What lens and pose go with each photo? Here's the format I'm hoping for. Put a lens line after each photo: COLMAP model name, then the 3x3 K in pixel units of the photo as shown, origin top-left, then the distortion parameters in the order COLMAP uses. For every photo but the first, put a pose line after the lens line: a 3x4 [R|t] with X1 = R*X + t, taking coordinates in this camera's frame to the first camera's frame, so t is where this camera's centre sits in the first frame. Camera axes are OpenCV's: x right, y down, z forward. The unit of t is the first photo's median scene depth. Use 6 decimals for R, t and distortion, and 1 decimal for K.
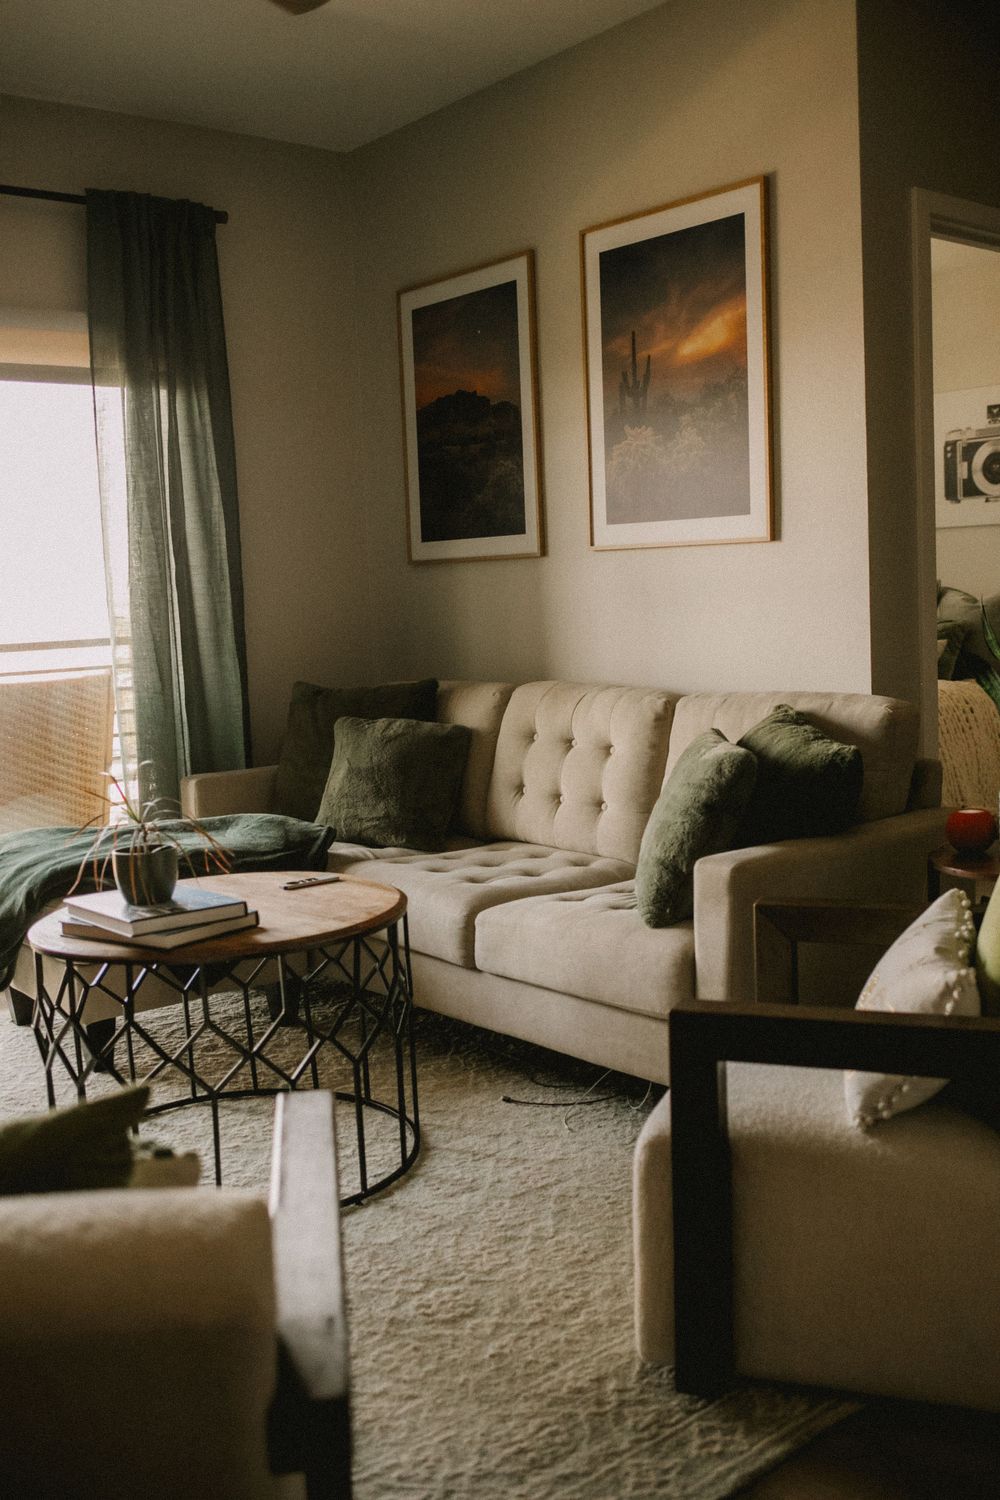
lens RADIAL K [[1457.3, 0, 507.6], [0, 1457.3, 751.0], [0, 0, 1]] dist [-0.069523, 0.056139]
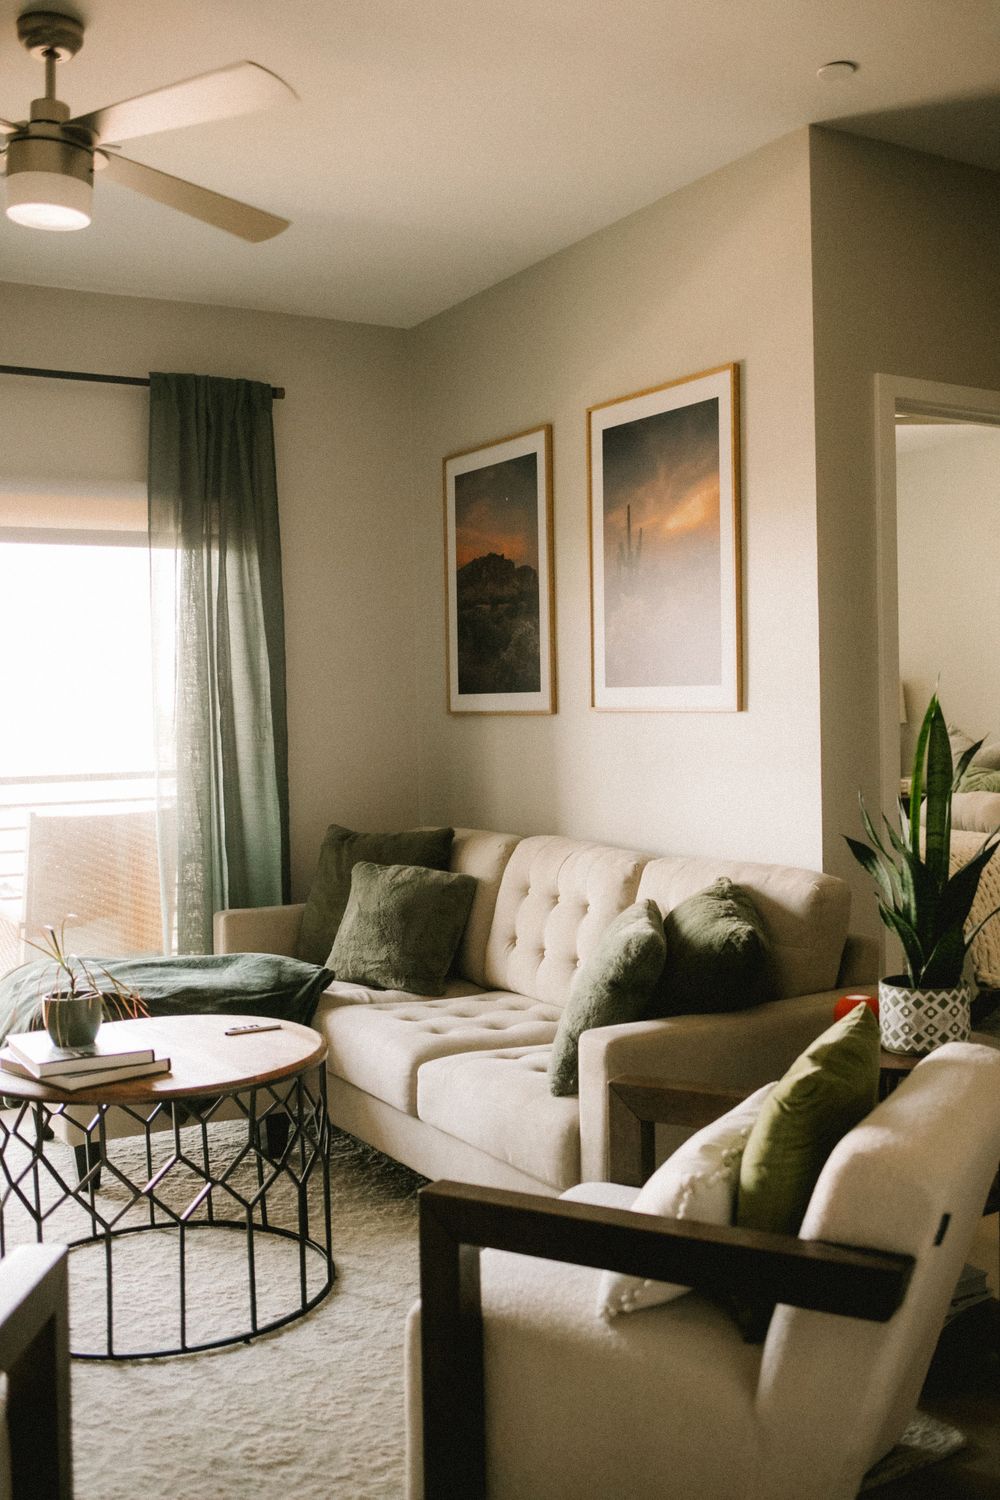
lens RADIAL K [[1457.3, 0, 507.6], [0, 1457.3, 751.0], [0, 0, 1]] dist [-0.069523, 0.056139]
pose [[0.988589, 0.025554, -0.148453, 0.156747], [-0.036724, 0.996656, -0.072997, -0.032649], [0.146091, 0.077616, 0.986222, -0.030046]]
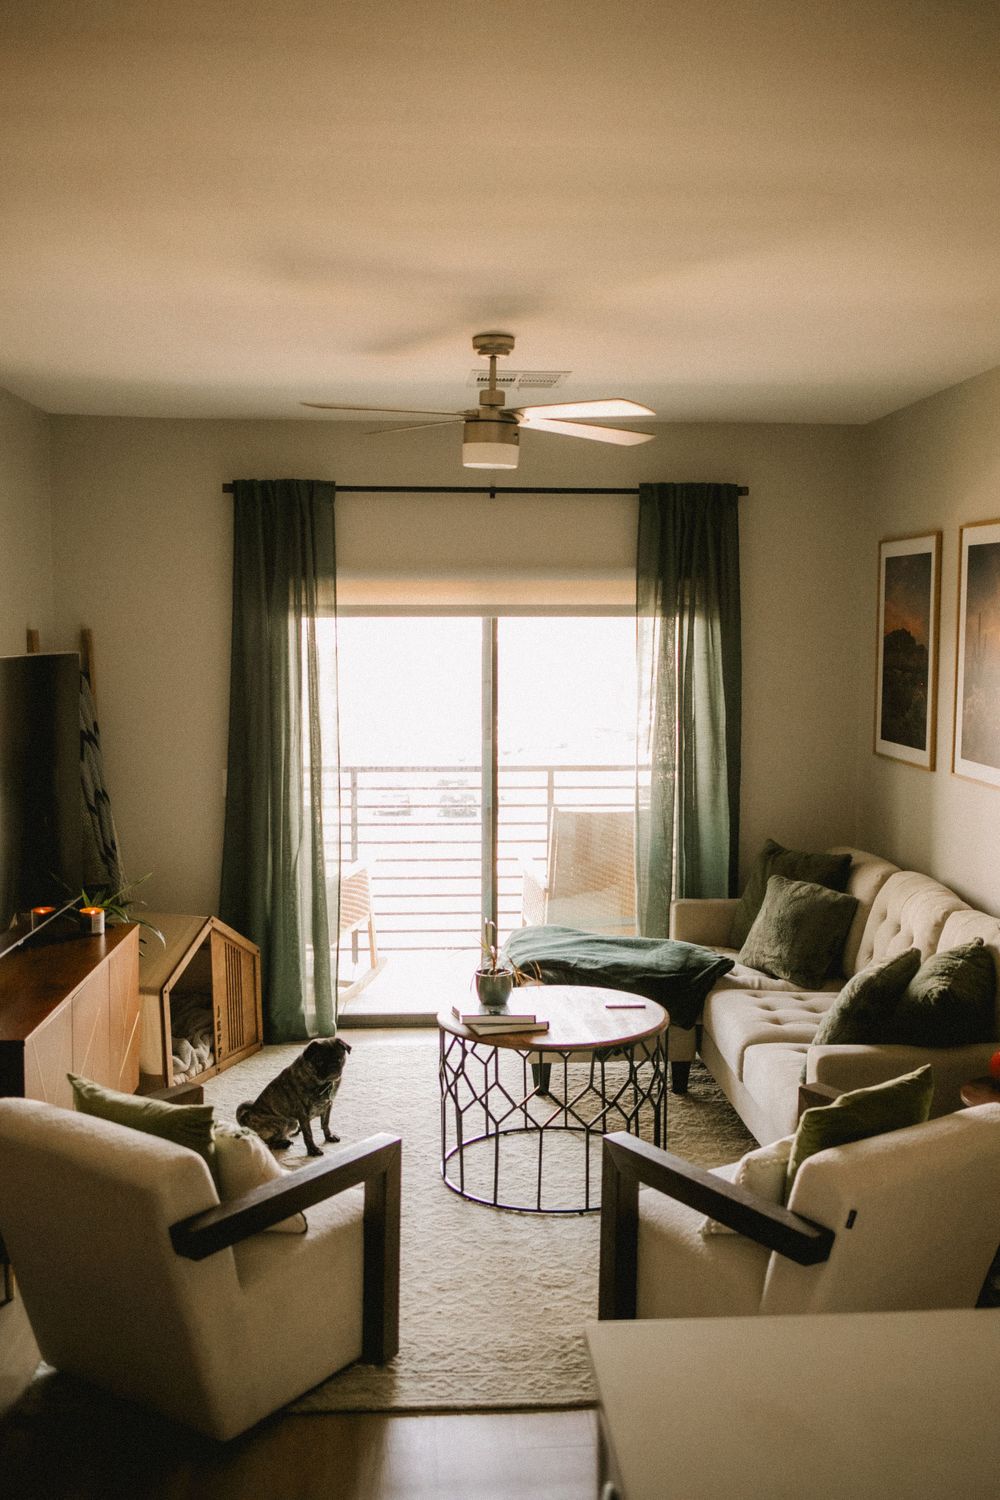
lens RADIAL K [[1457.3, 0, 507.6], [0, 1457.3, 751.0], [0, 0, 1]] dist [-0.069523, 0.056139]
pose [[0.811925, 0.096550, -0.575722, 0.478935], [-0.101031, 0.994586, 0.024313, -0.155185], [0.574952, 0.038425, 0.817284, -0.256823]]
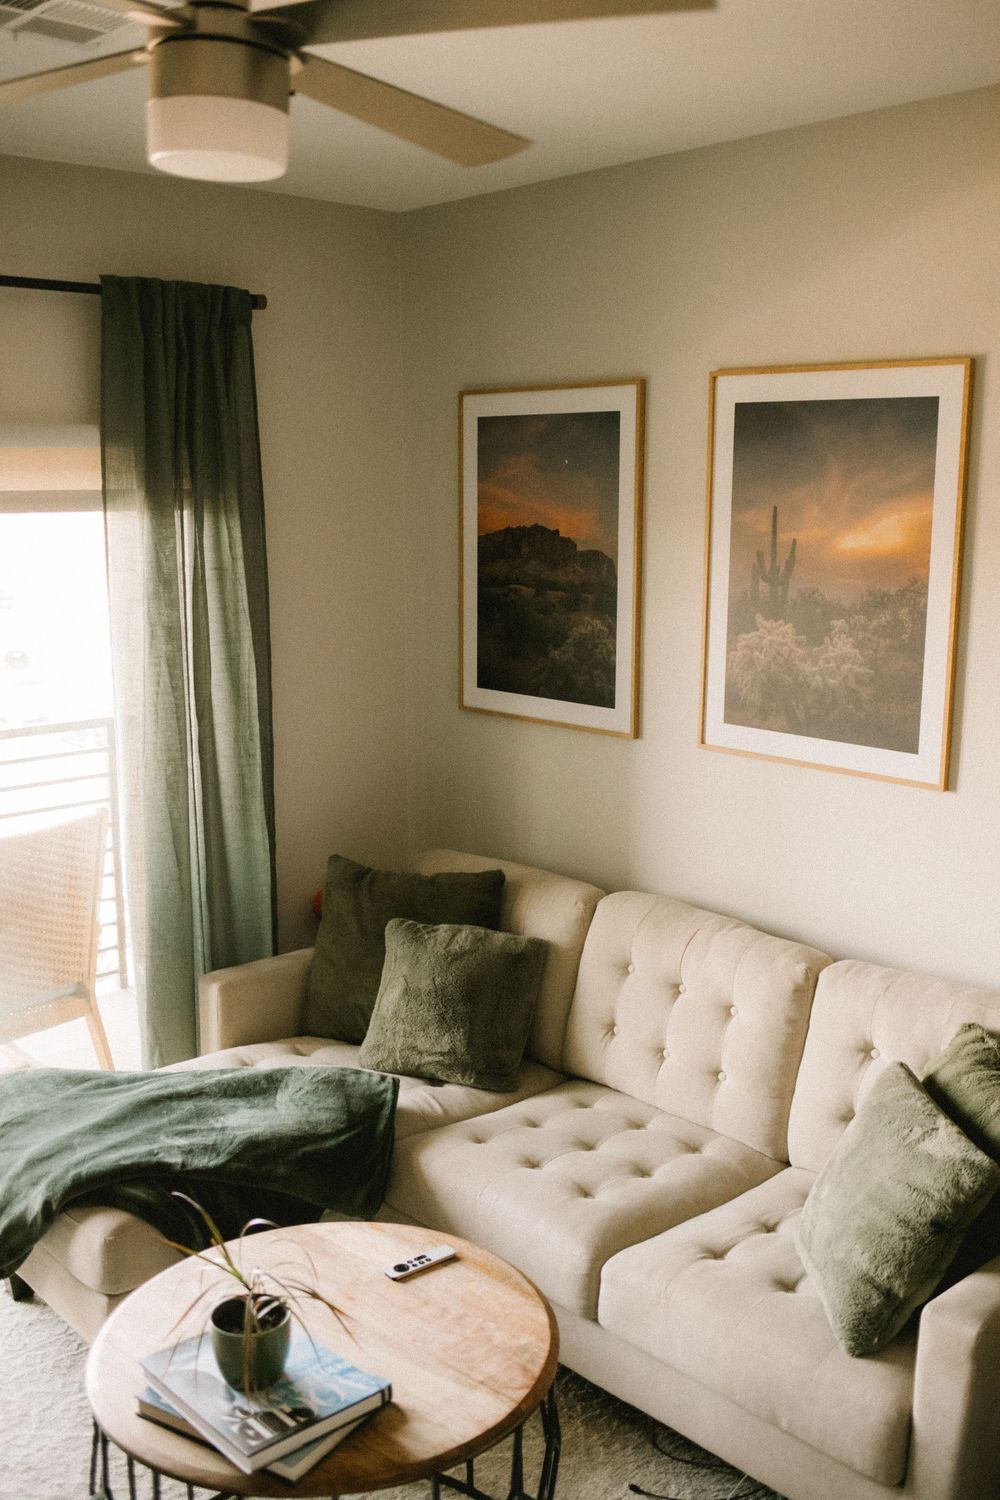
lens RADIAL K [[1457.3, 0, 507.6], [0, 1457.3, 751.0], [0, 0, 1]] dist [-0.069523, 0.056139]
pose [[0.997139, 0.030924, 0.068978, -0.117786], [-0.035639, 0.997035, 0.068204, -0.195730], [-0.066664, -0.070467, 0.995284, 0.163510]]
